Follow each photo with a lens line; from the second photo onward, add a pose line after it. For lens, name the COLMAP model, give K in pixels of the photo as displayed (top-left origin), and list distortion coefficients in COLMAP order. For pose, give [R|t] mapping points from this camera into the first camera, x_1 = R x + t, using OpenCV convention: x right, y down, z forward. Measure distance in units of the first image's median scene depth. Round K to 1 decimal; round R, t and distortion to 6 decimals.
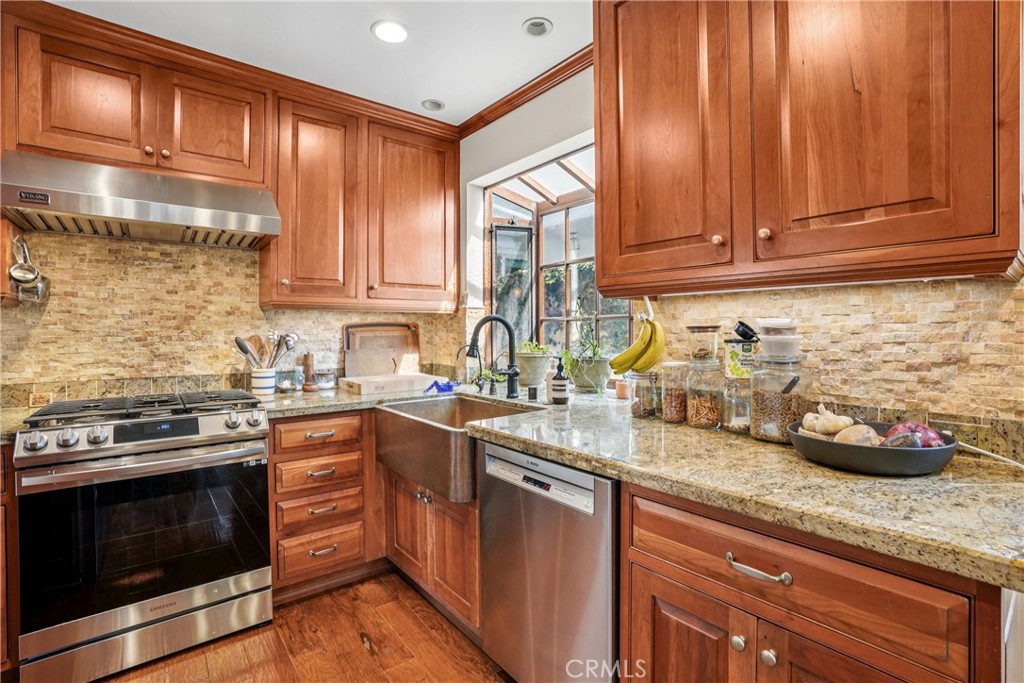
lens RADIAL K [[471.7, 0, 504.9], [0, 471.7, 339.0], [0, 0, 1]] dist [-0.055511, -0.000558]
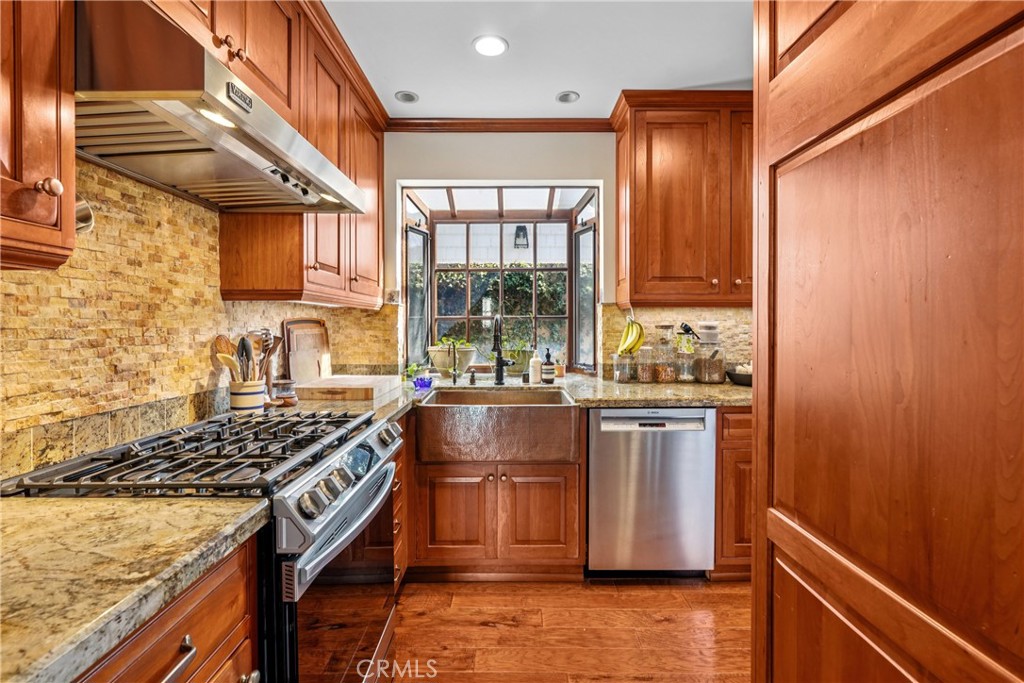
lens RADIAL K [[471.7, 0, 510.7], [0, 471.7, 335.3], [0, 0, 1]] dist [-0.055511, -0.000558]
pose [[0.608086, -0.013280, 0.793760, -0.909751], [0.013854, 0.999885, 0.006115, -0.005975], [-0.793750, 0.007278, 0.608200, 0.264984]]
